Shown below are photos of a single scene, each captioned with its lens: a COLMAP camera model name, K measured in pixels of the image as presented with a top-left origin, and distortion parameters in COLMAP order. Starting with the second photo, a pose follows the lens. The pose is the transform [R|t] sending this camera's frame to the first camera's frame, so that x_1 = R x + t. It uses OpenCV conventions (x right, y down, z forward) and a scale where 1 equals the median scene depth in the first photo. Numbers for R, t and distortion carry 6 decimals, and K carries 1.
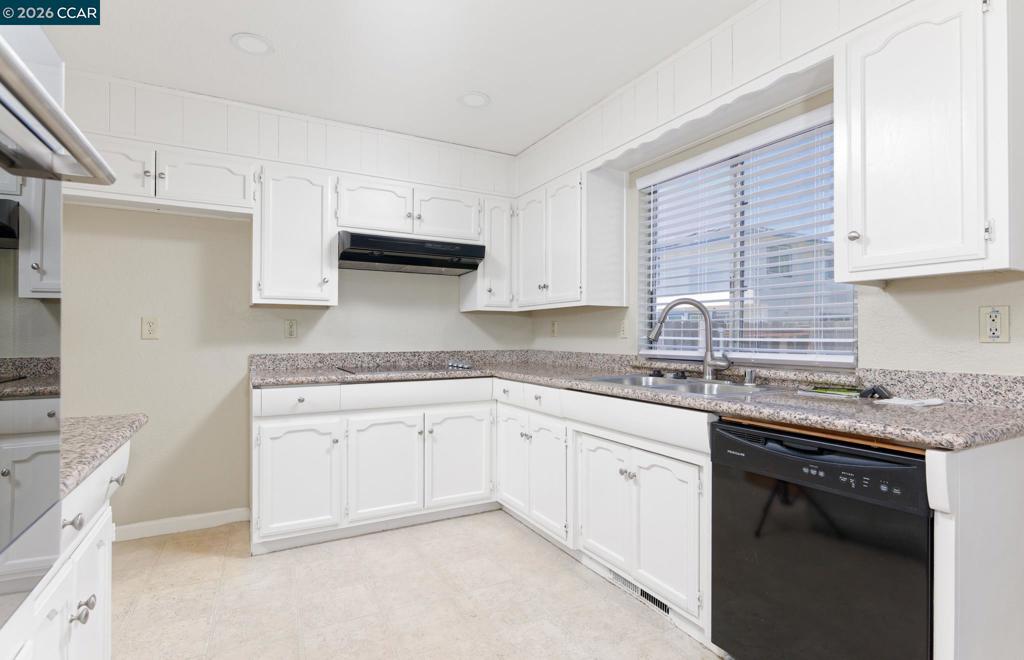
lens RADIAL K [[503.6, 0, 504.7], [0, 503.6, 330.2], [0, 0, 1]] dist [0.005400, 0.000649]
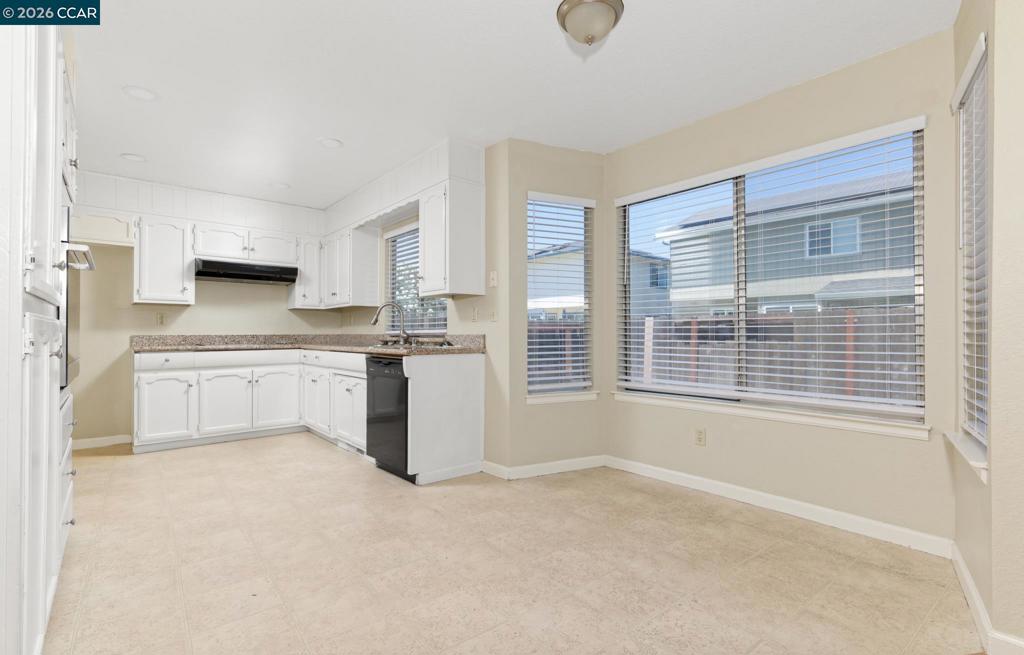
lens RADIAL K [[476.3, 0, 510.1], [0, 476.3, 331.3], [0, 0, 1]] dist [-0.001848, 0.000215]
pose [[0.978438, -0.002445, 0.206525, 0.345441], [0.001479, 0.999987, 0.004832, 0.031530], [-0.206534, -0.004423, 0.978429, -0.701913]]
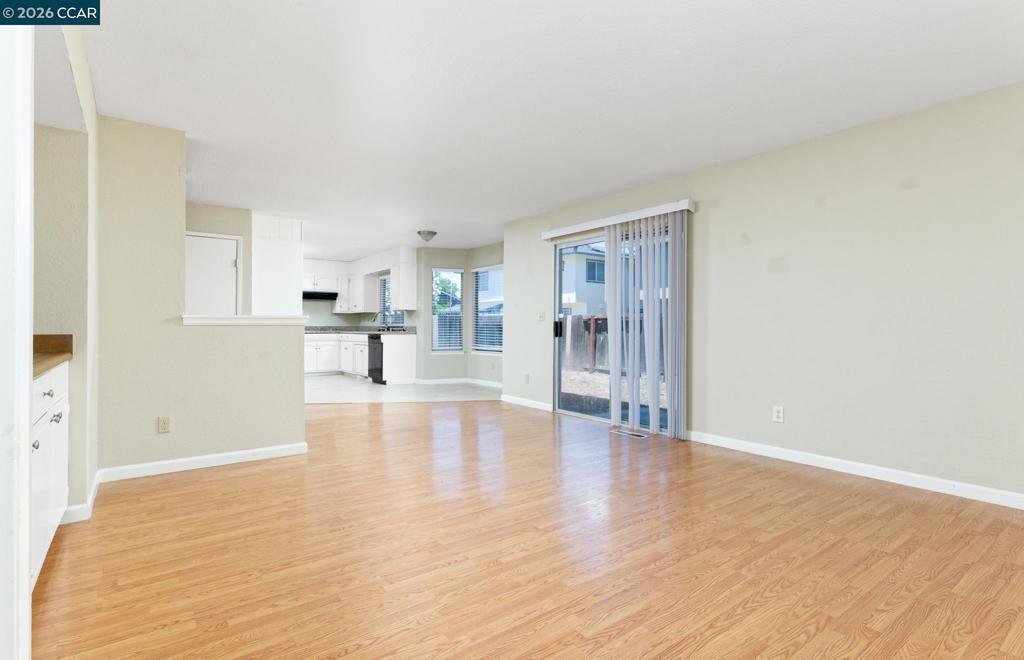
lens RADIAL K [[503.6, 0, 510.5], [0, 503.6, 328.4], [0, 0, 1]] dist [0.005400, 0.000649]
pose [[0.989739, -0.001164, 0.142881, 0.665854], [-0.000482, 0.999934, 0.011482, 0.022917], [-0.142885, -0.011433, 0.989673, -2.643095]]
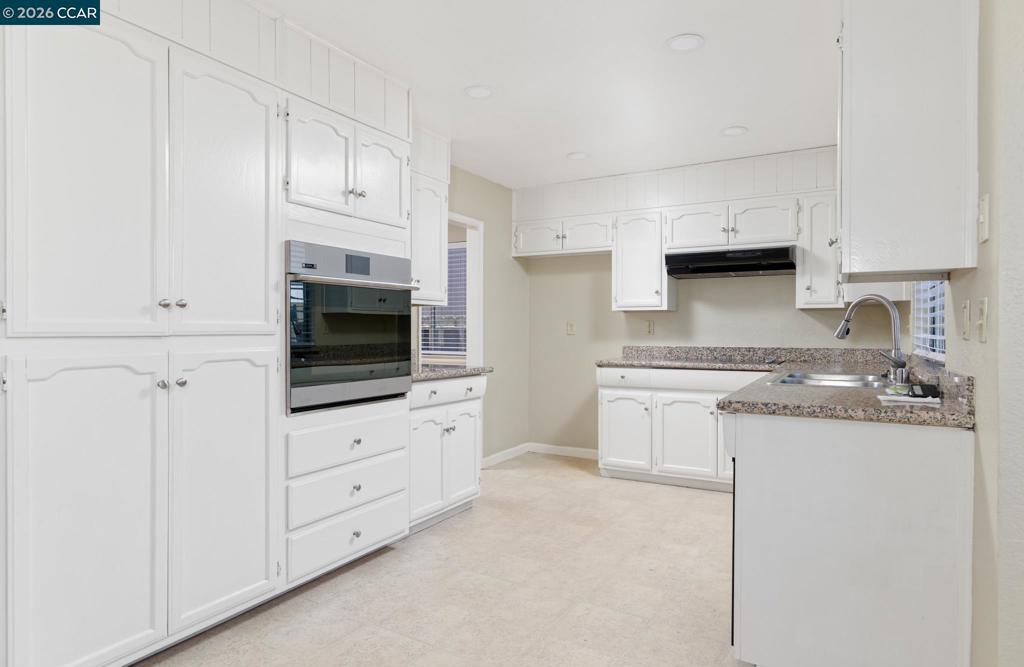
lens RADIAL K [[580.1, 0, 506.2], [0, 580.1, 334.3], [0, 0, 1]] dist [0.004974, 0.000145]
pose [[0.524002, 0.002344, -0.851714, 0.754771], [0.009101, 0.999924, 0.008351, -0.002020], [0.851669, -0.012128, 0.523940, -0.148459]]
